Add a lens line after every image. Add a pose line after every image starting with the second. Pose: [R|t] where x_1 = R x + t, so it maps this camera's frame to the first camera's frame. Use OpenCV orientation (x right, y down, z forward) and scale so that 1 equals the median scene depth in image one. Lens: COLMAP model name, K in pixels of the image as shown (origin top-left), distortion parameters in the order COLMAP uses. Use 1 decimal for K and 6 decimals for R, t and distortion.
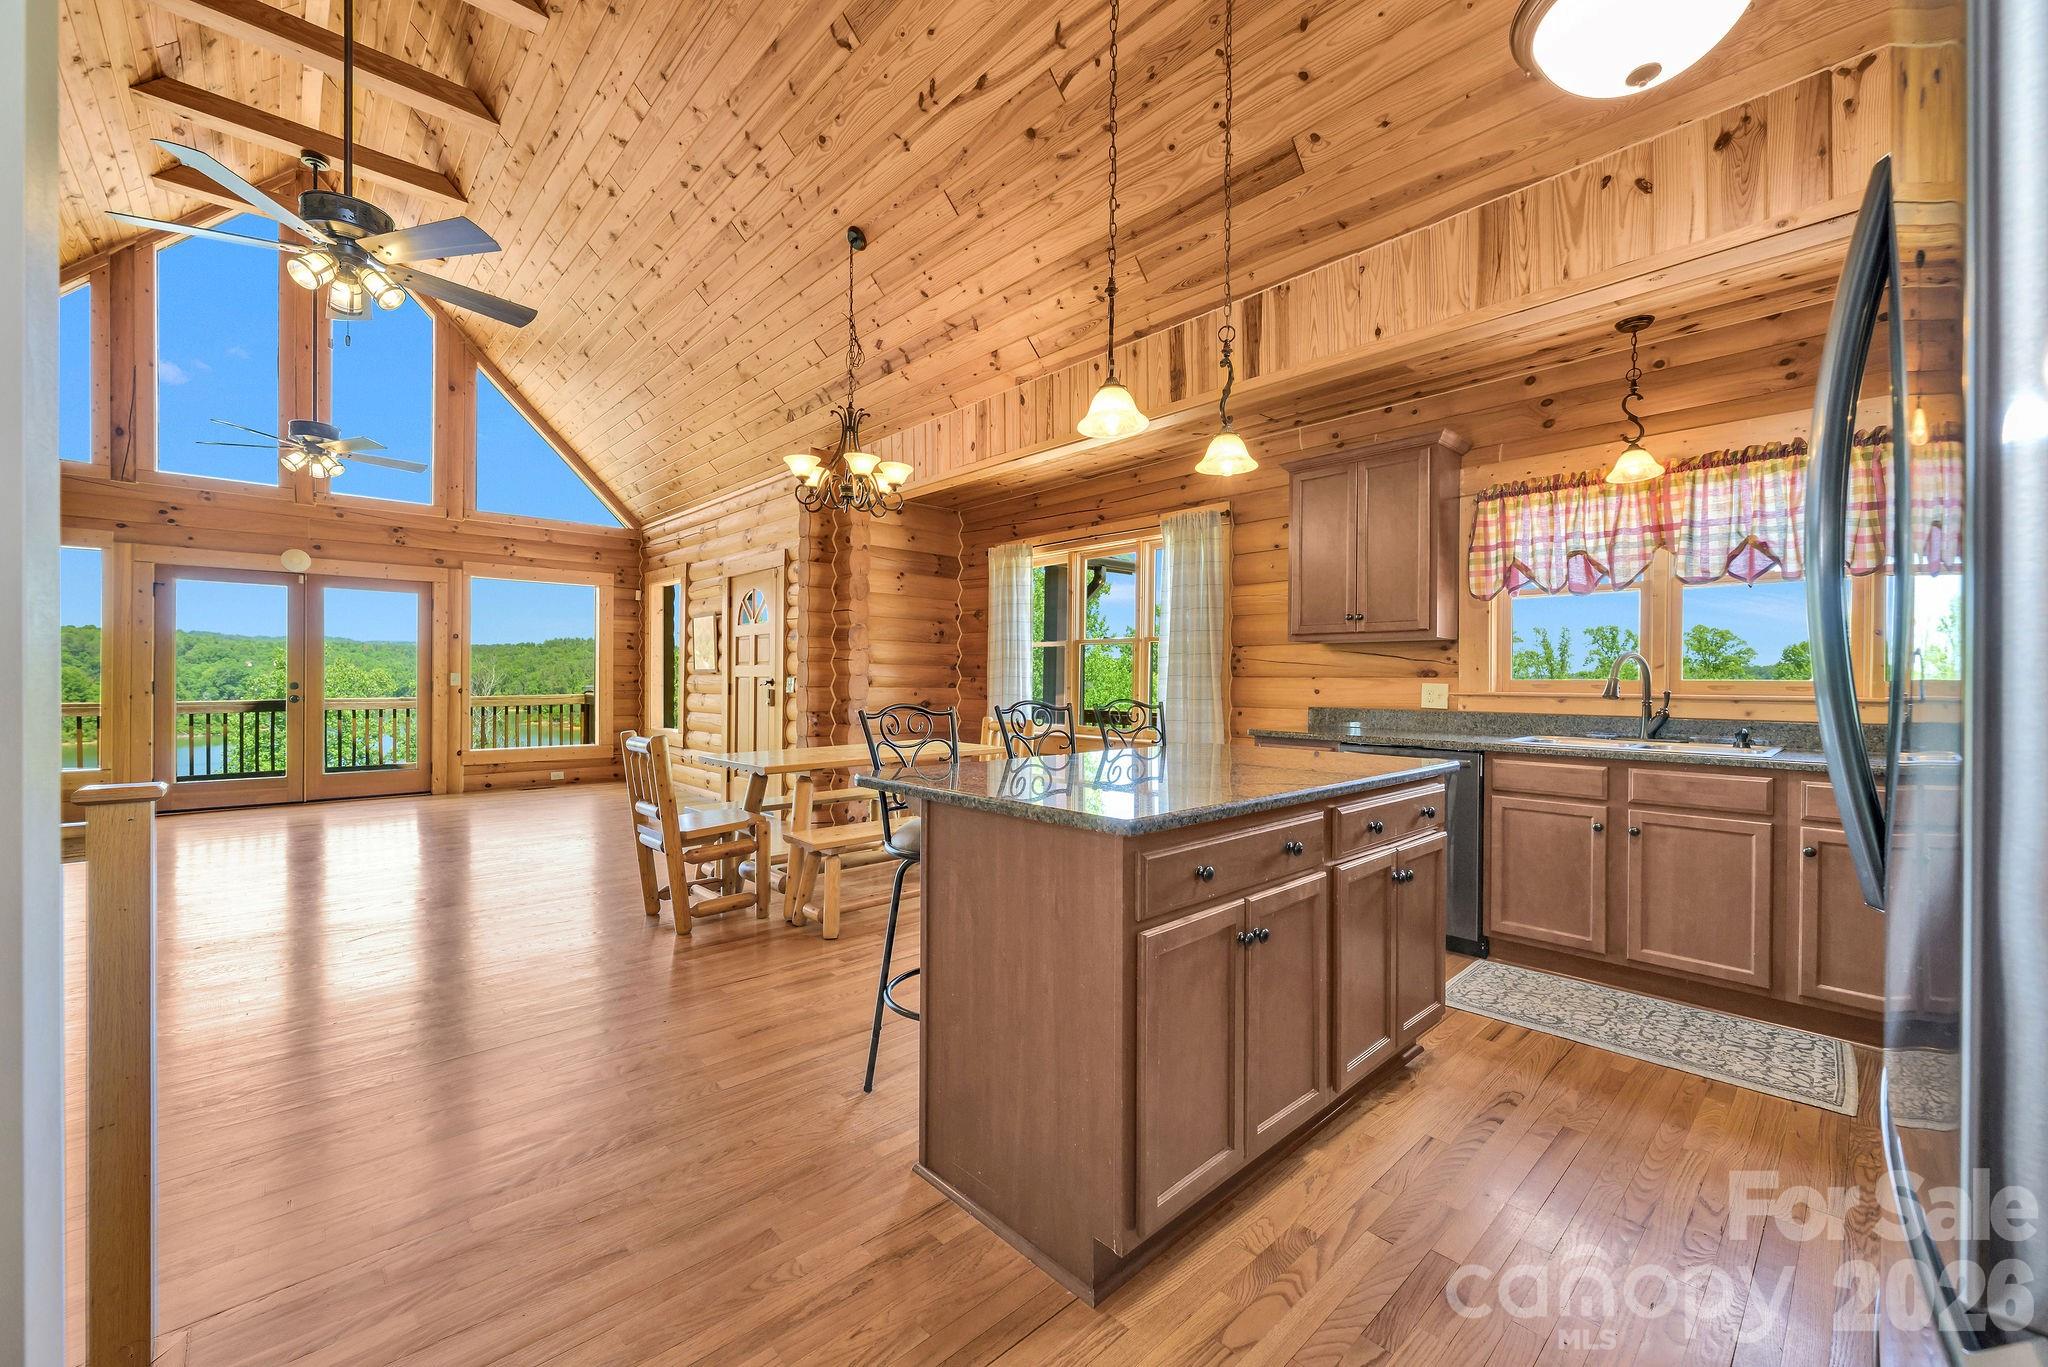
lens RADIAL K [[807.0, 0, 1009.7], [0, 807.0, 683.4], [0, 0, 1]] dist [-0.003702, 0.000510]
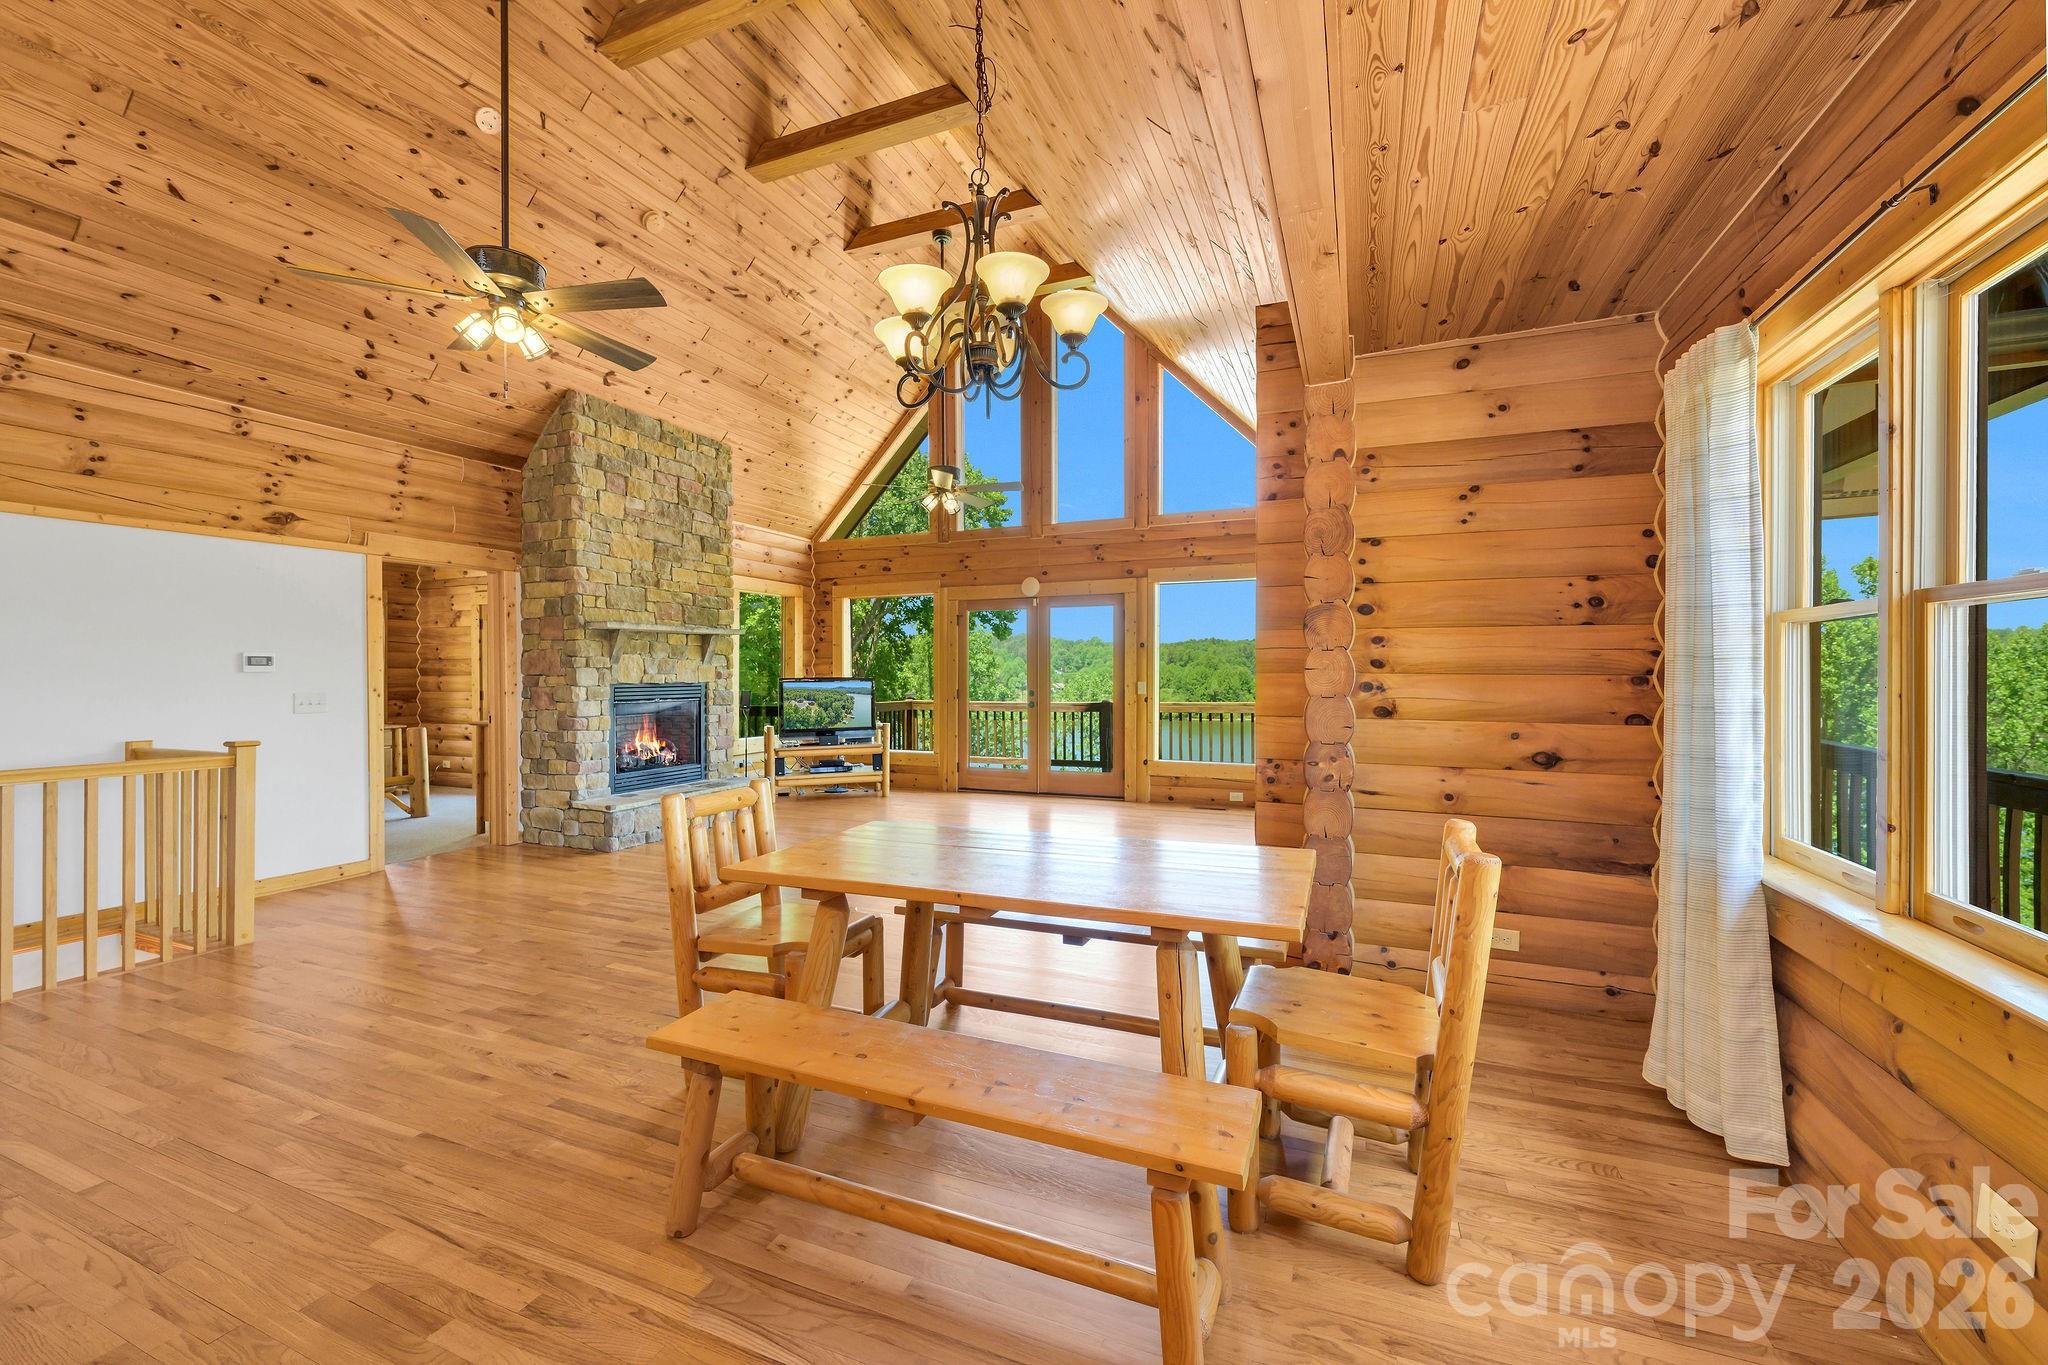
lens RADIAL K [[807.0, 0, 1011.2], [0, 807.0, 672.0], [0, 0, 1]] dist [-0.003702, 0.000510]
pose [[0.418860, -0.007907, -0.908016, 0.206251], [0.000157, 0.999963, -0.008635, -0.022134], [0.908051, 0.003474, 0.418846, 0.588903]]
